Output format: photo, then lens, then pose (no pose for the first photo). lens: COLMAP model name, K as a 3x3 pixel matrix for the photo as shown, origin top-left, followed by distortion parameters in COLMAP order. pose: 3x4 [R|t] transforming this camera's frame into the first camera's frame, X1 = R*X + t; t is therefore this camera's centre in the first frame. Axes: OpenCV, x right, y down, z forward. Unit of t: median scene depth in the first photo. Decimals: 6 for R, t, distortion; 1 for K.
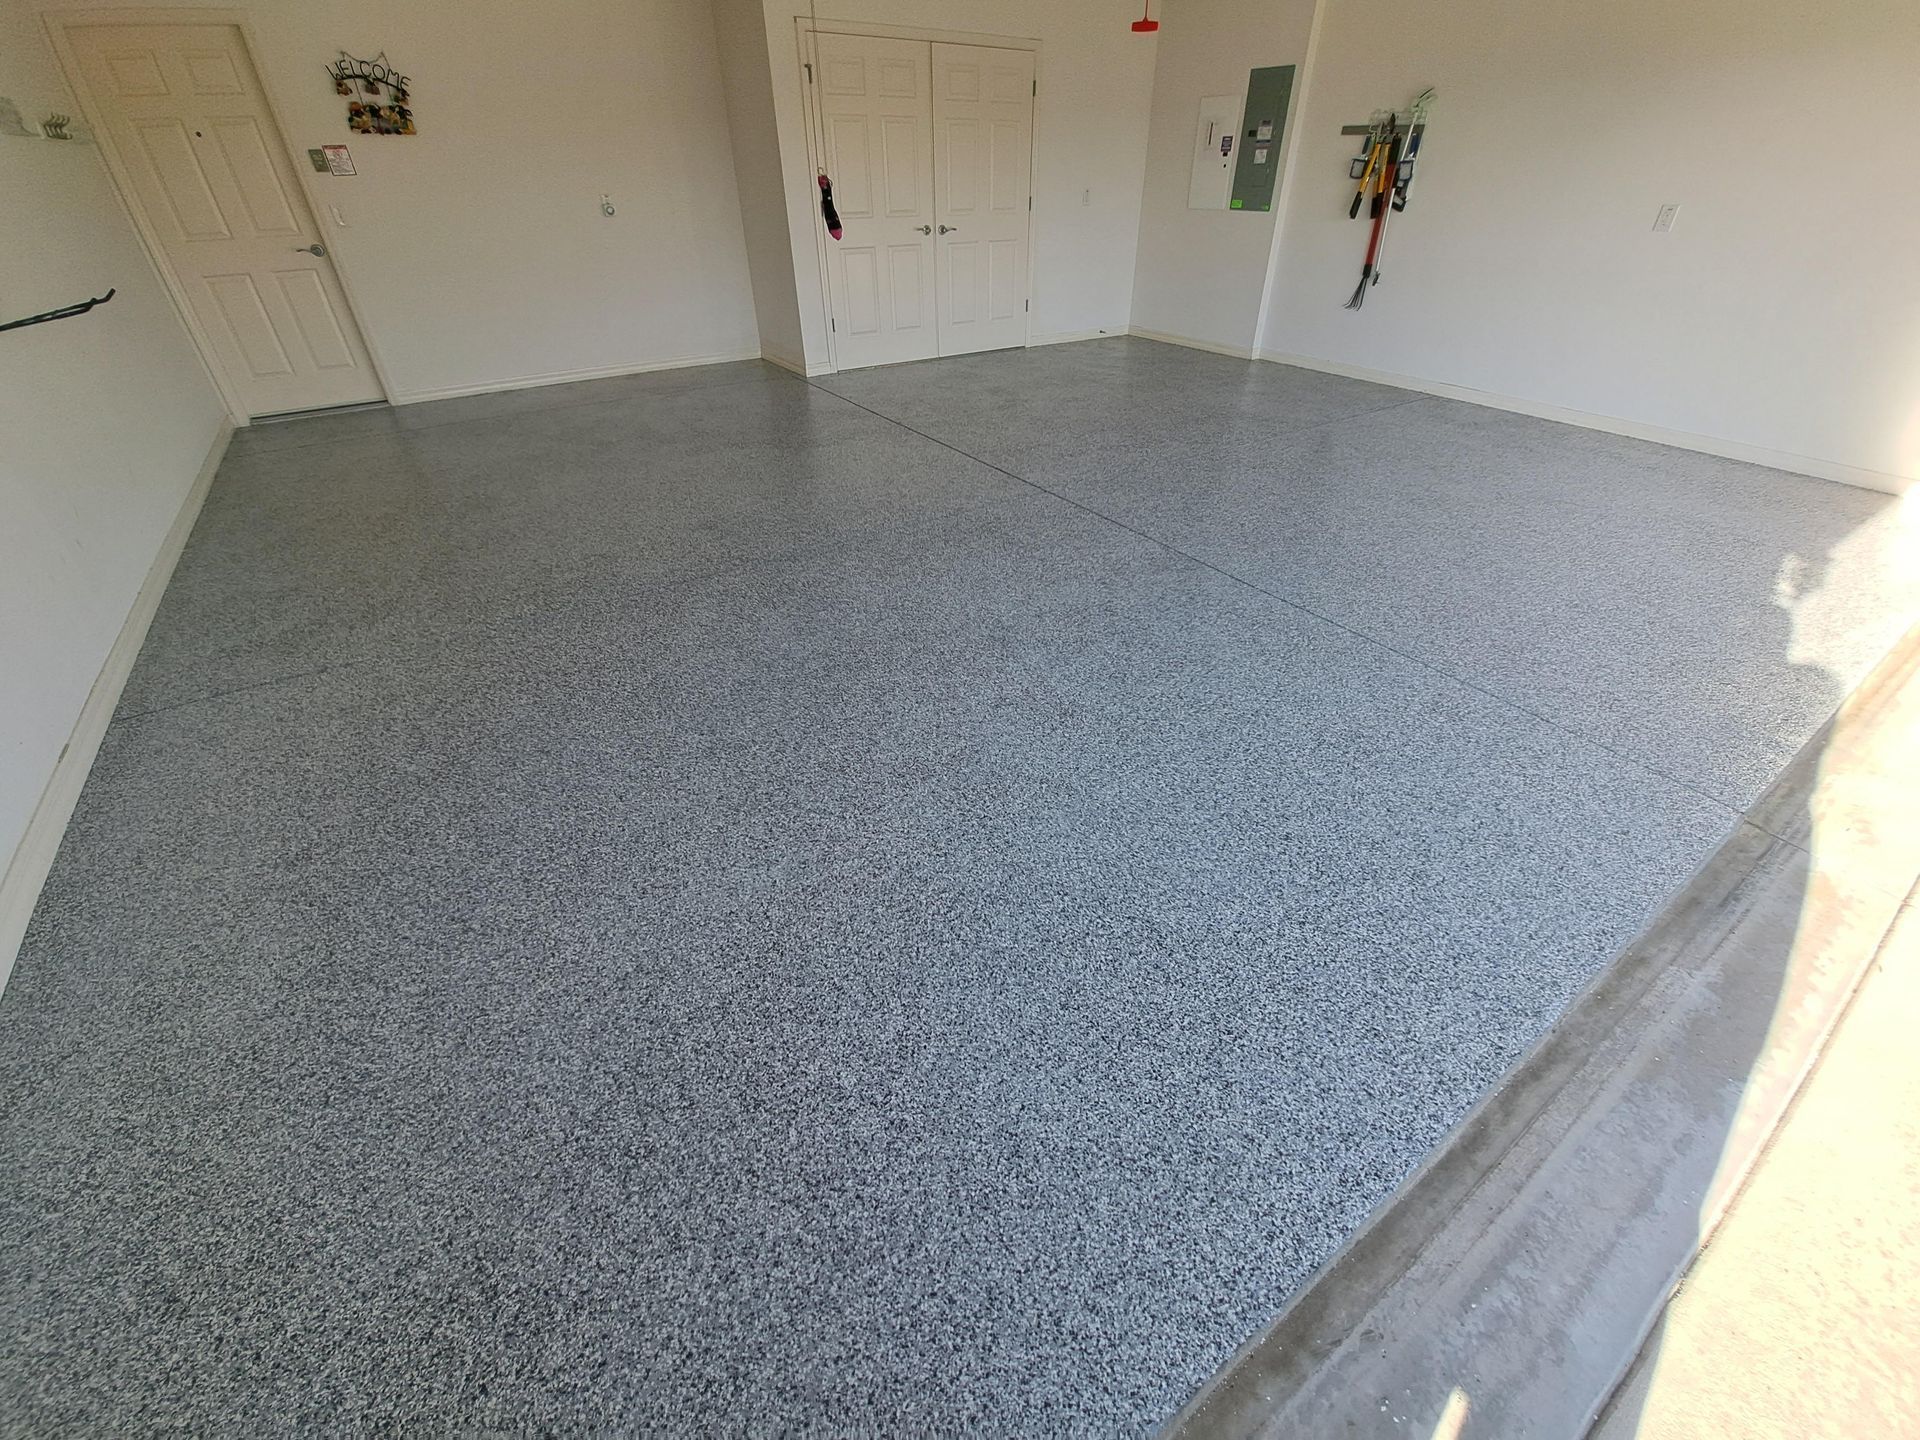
lens RADIAL K [[762.9, 0, 969.4], [0, 762.9, 723.7], [0, 0, 1]] dist [-0.009249, -0.004947]
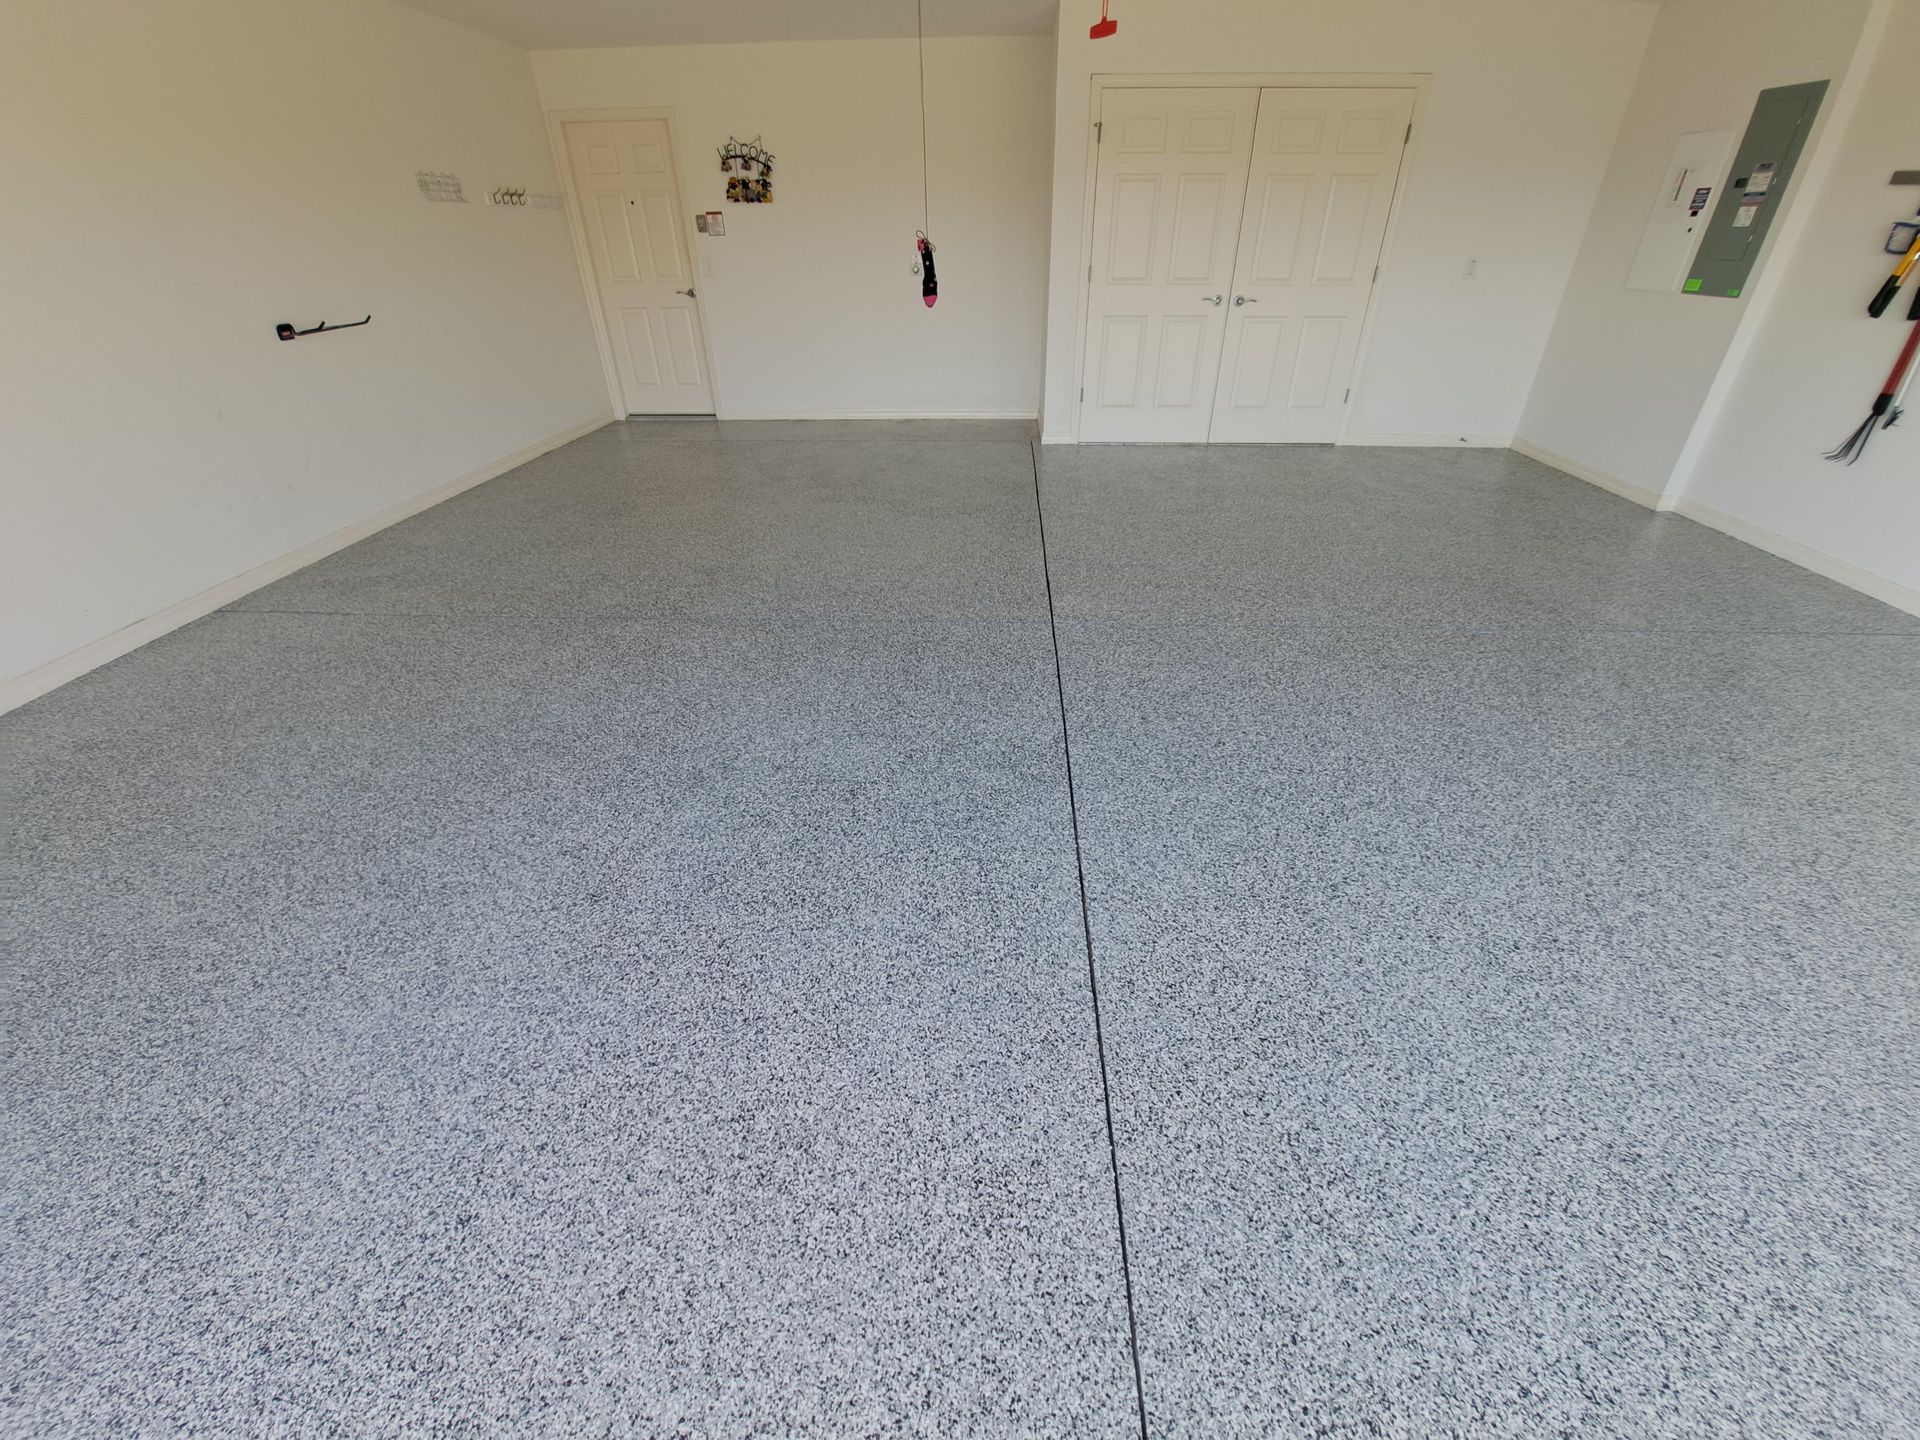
lens RADIAL K [[762.9, 0, 969.4], [0, 762.9, 723.7], [0, 0, 1]] dist [-0.009249, -0.004947]
pose [[0.804508, 0.317400, -0.502021, 0.419532], [-0.345765, 0.937525, 0.038643, -0.186777], [0.482922, 0.142492, 0.863992, 0.258735]]
